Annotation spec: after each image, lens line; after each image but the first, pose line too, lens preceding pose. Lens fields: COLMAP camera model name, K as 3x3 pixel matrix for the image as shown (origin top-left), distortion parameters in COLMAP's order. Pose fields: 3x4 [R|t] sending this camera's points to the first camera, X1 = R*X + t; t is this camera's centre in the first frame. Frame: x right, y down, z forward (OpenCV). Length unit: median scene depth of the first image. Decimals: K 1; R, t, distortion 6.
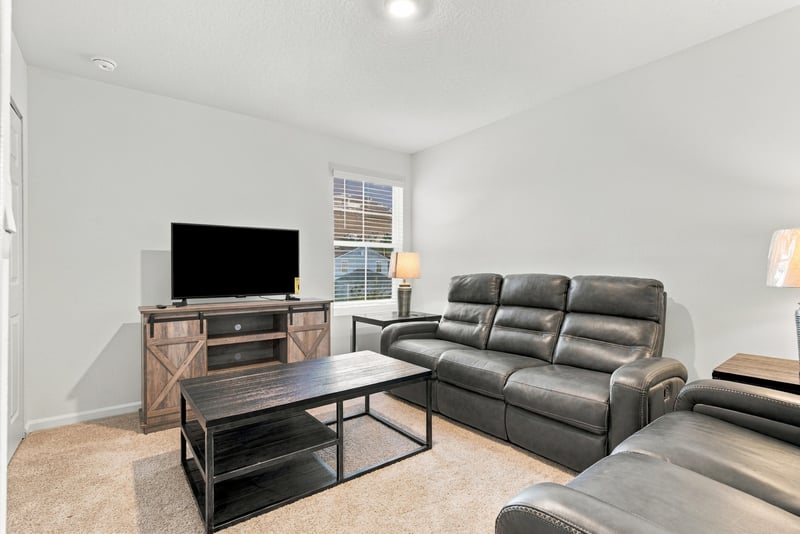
lens RADIAL K [[388.7, 0, 402.4], [0, 388.7, 265.9], [0, 0, 1]] dist [-0.000644, -0.000507]
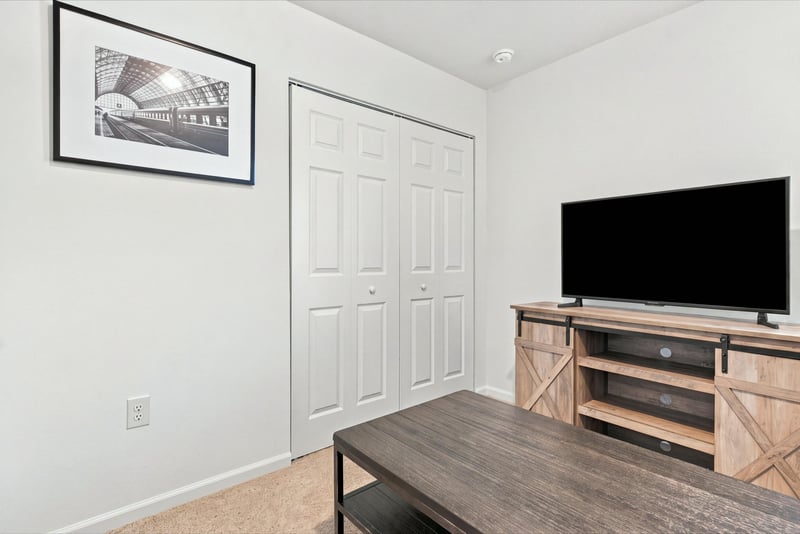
lens RADIAL K [[388.7, 0, 402.4], [0, 388.7, 265.9], [0, 0, 1]] dist [-0.000644, -0.000507]
pose [[0.026039, 0.013352, -0.999572, 0.218373], [0.001374, 0.999909, 0.013392, 0.008999], [0.999660, -0.001722, 0.026018, 0.642452]]
